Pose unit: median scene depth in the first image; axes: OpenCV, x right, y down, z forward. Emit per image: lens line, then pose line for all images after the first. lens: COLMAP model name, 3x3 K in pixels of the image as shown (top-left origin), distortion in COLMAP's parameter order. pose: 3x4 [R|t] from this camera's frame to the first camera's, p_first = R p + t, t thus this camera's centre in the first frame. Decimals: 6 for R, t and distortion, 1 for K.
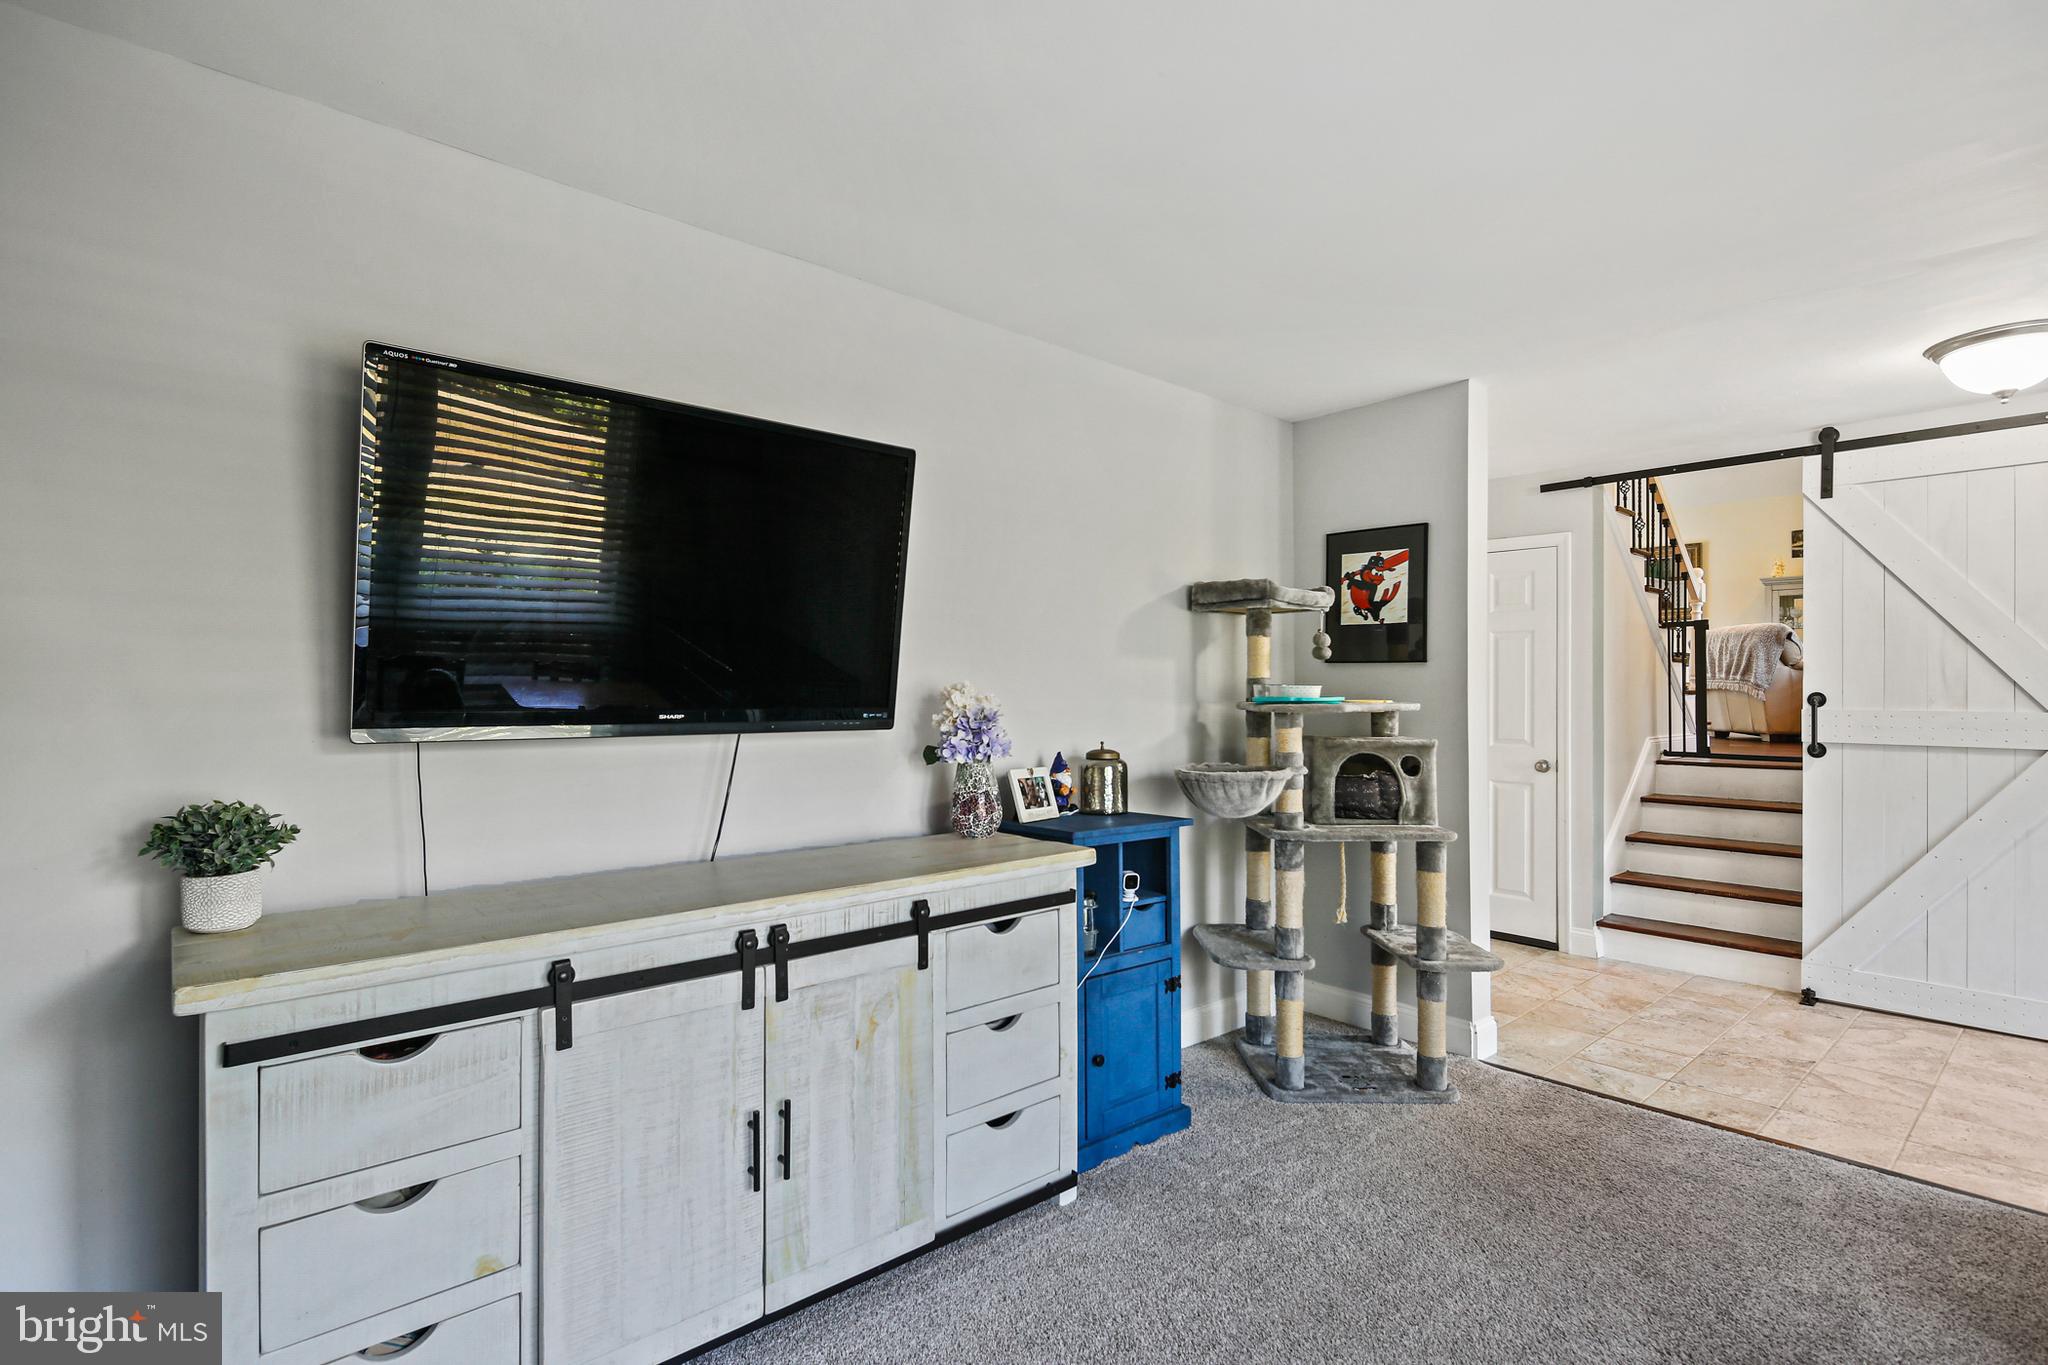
lens RADIAL K [[975.6, 0, 1028.2], [0, 975.6, 679.4], [0, 0, 1]] dist [0.007913, -0.009707]
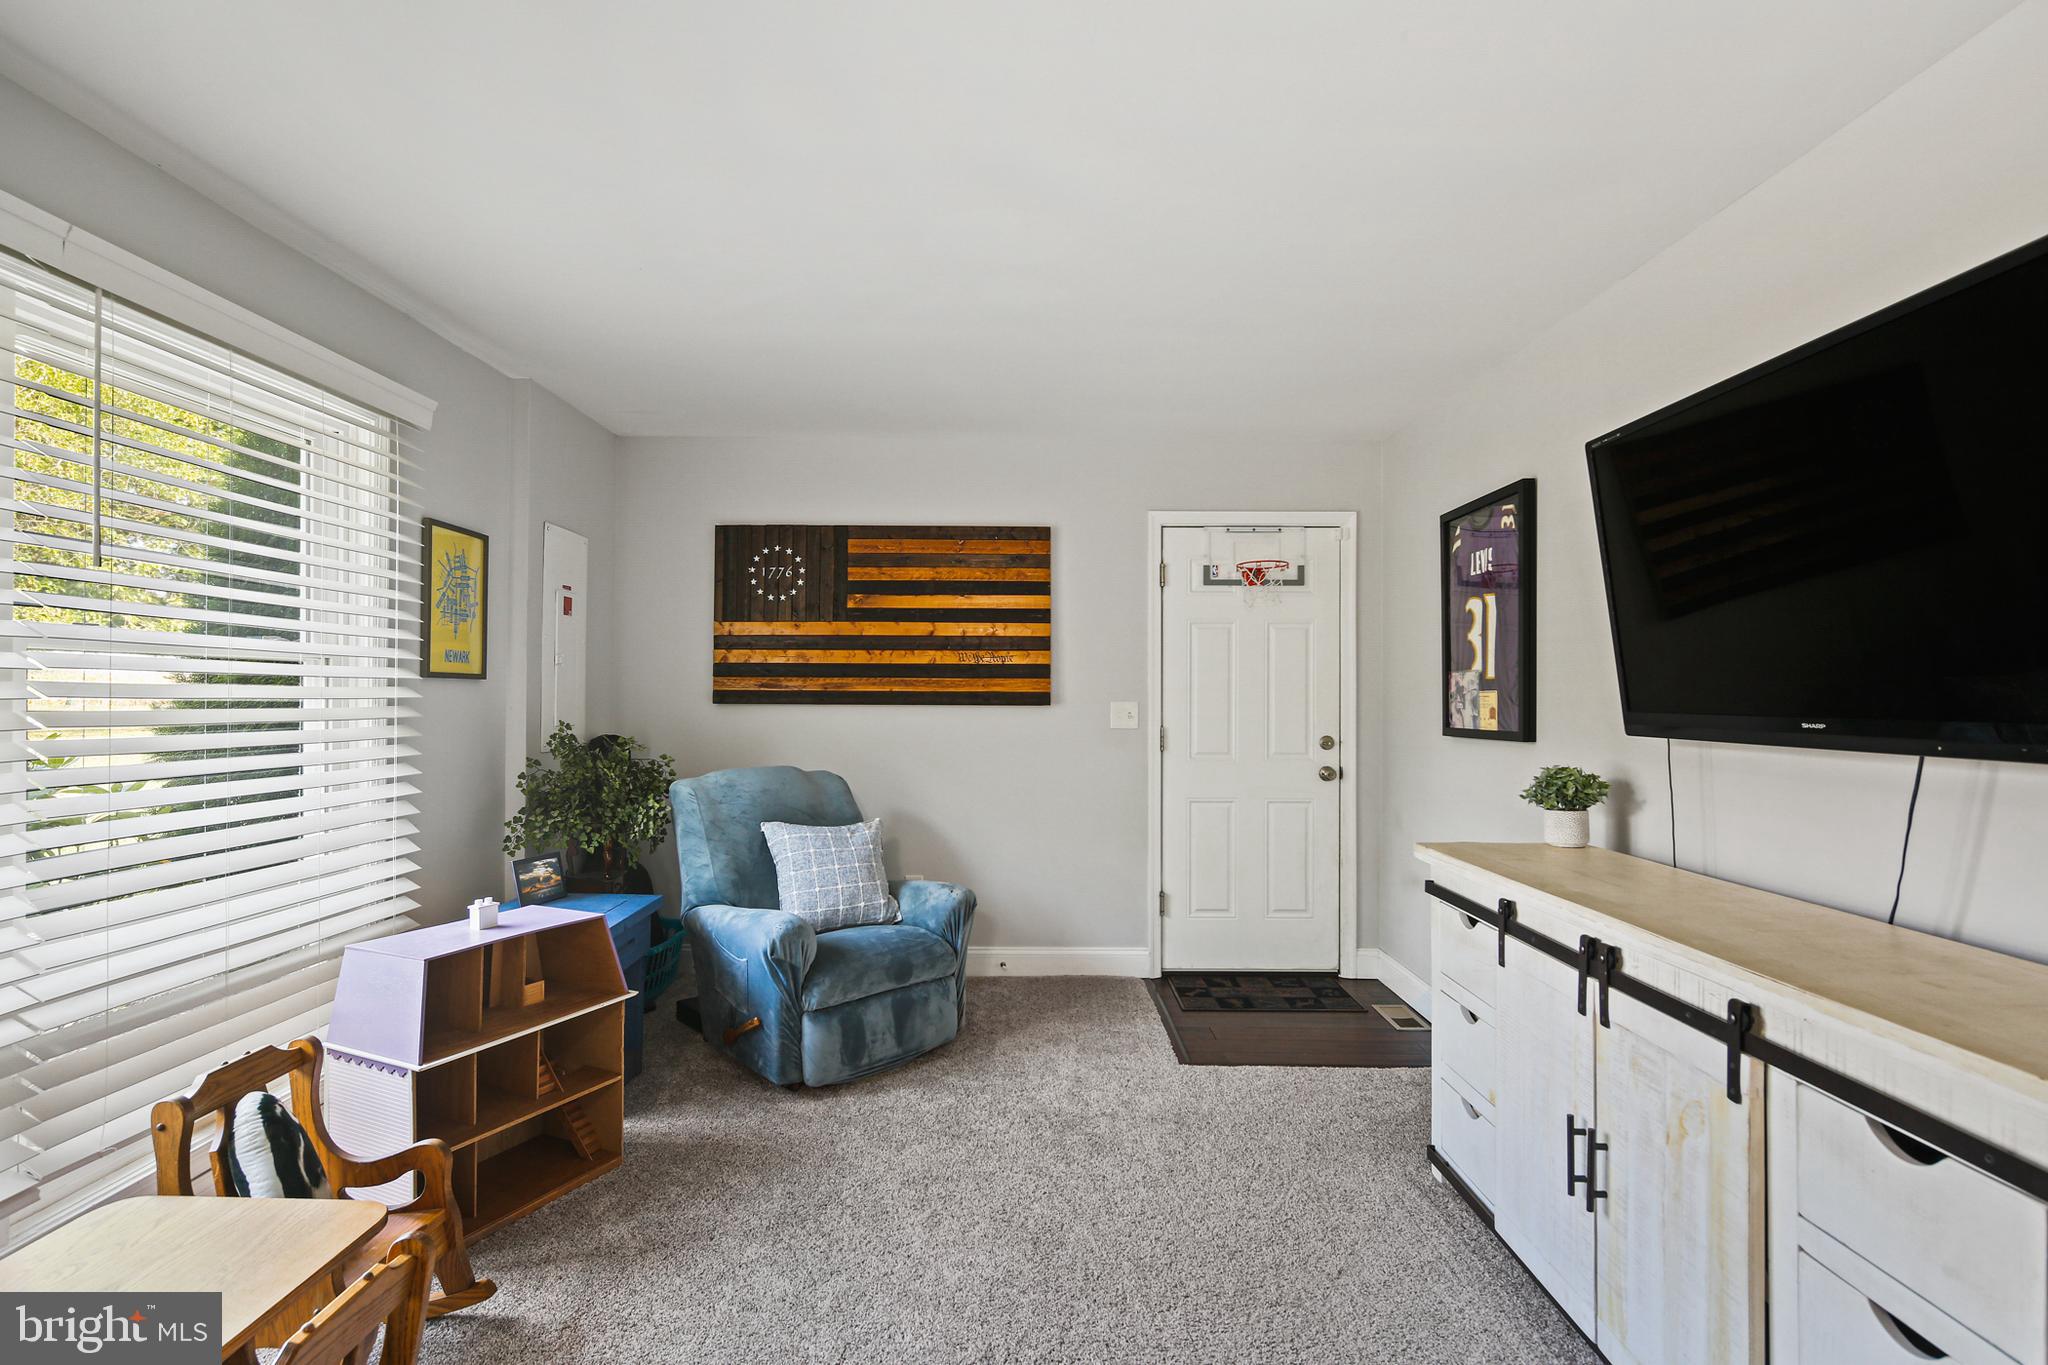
lens RADIAL K [[975.6, 0, 1028.2], [0, 975.6, 679.4], [0, 0, 1]] dist [0.007913, -0.009707]
pose [[-0.659923, -0.017358, -0.751132, 0.770922], [0.003643, 0.999647, -0.026302, 0.019556], [0.751324, -0.020094, -0.659627, 1.139929]]
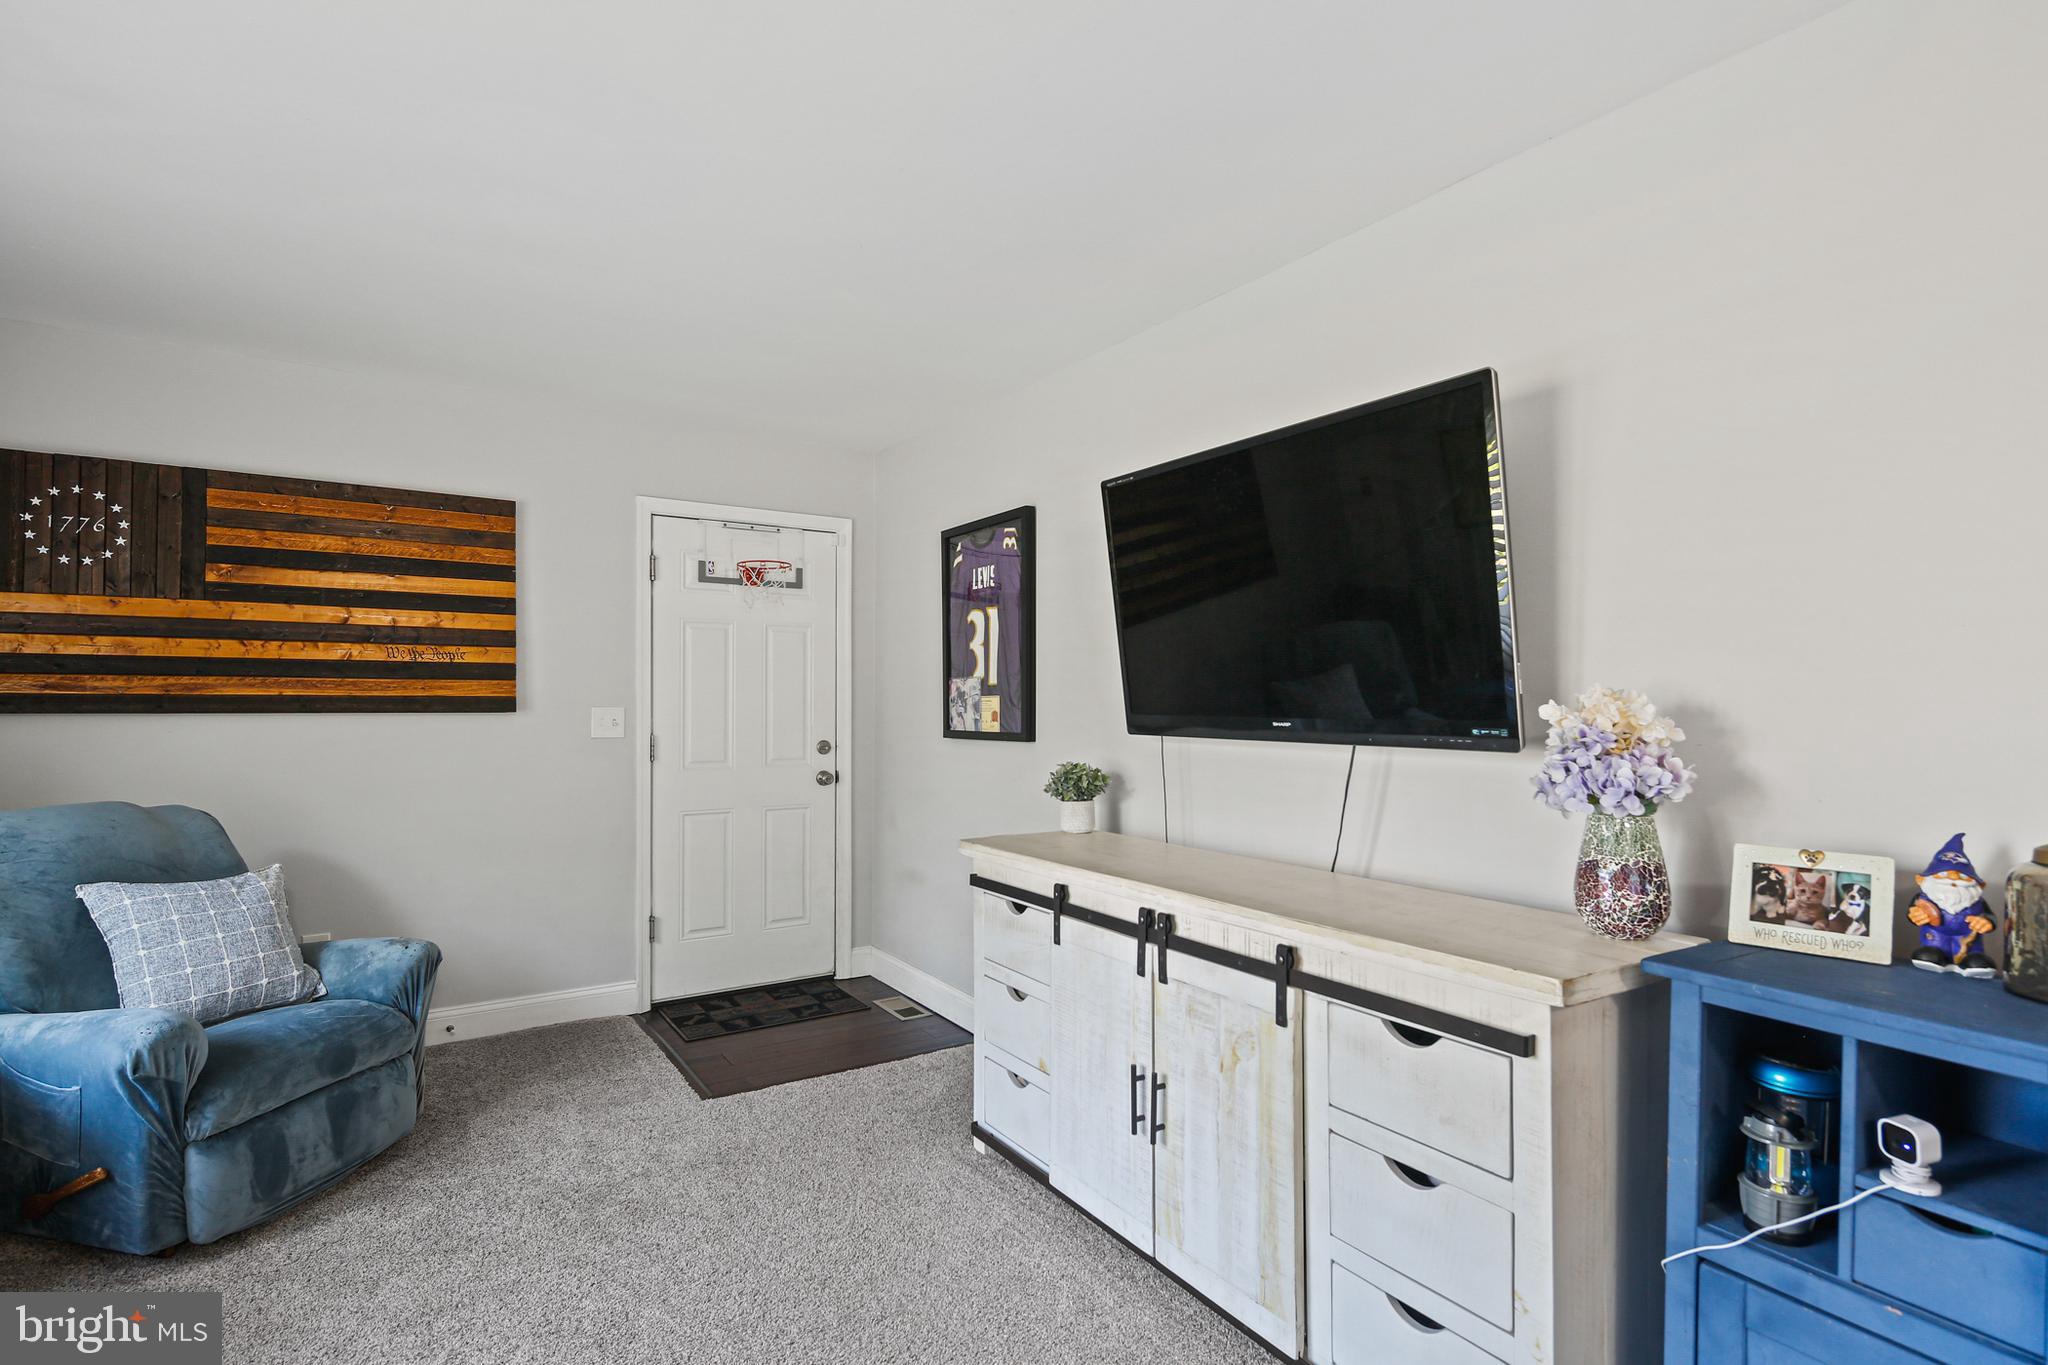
lens RADIAL K [[988.6, 0, 1024.0], [0, 988.6, 682.5], [0, 0, 1]] dist [-0.002278, -0.001536]
pose [[-0.135280, -0.020947, -0.990586, 0.822874], [0.009037, 0.999709, -0.022374, 0.014977], [0.990766, -0.011979, -0.135051, 0.942468]]
